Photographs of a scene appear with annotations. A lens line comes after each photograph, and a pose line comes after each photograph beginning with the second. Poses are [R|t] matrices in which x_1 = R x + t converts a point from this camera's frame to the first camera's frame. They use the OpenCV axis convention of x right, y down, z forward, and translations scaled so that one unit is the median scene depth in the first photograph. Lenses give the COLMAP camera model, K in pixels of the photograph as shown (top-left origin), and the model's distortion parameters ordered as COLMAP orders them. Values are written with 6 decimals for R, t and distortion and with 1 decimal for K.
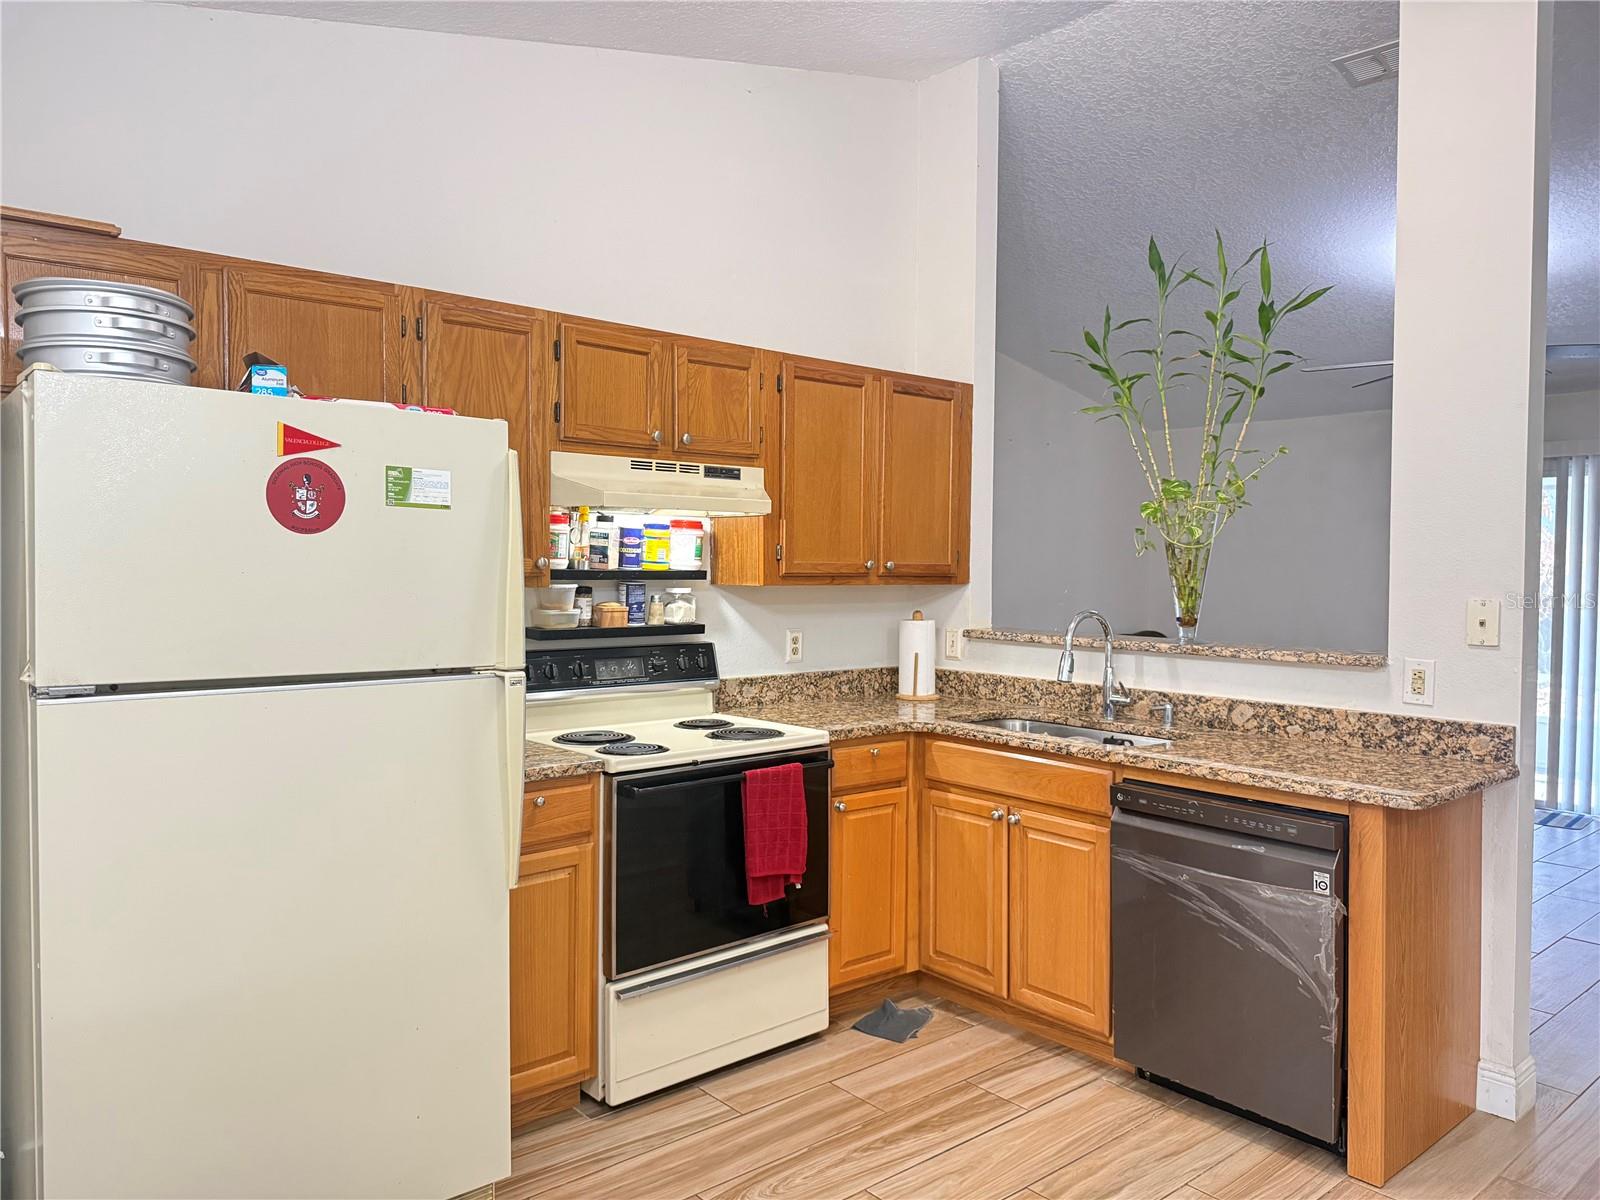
lens RADIAL K [[1109.0, 0, 803.5], [0, 1109.0, 591.7], [0, 0, 1]] dist [0.091863, -0.147669]
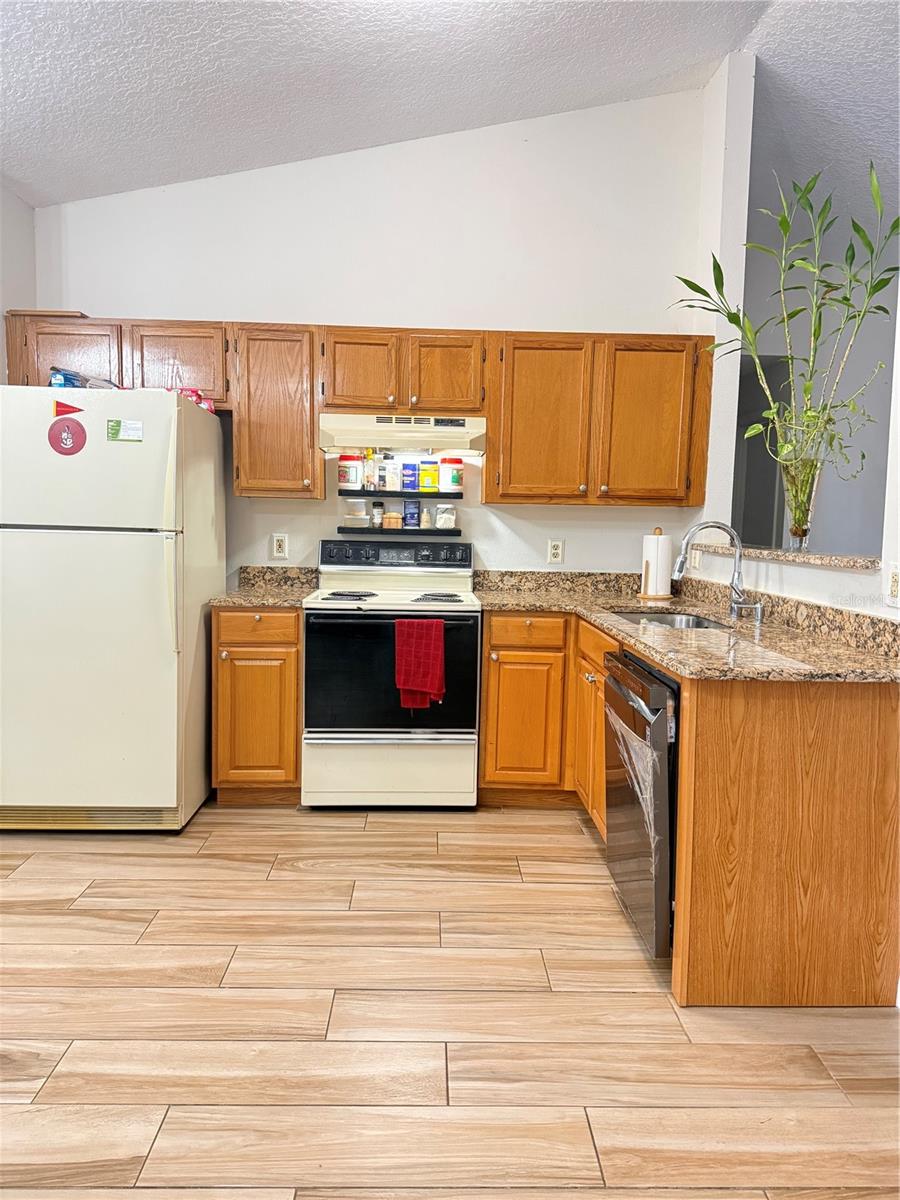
lens RADIAL K [[822.5, 0, 450.0], [0, 822.5, 600.0], [0, 0, 1]] dist [0.102656, -0.183044]
pose [[0.778590, 0.069283, -0.623697, 0.625378], [-0.030324, 0.996879, 0.072883, 0.046052], [0.626800, -0.037833, 0.778261, 0.154693]]
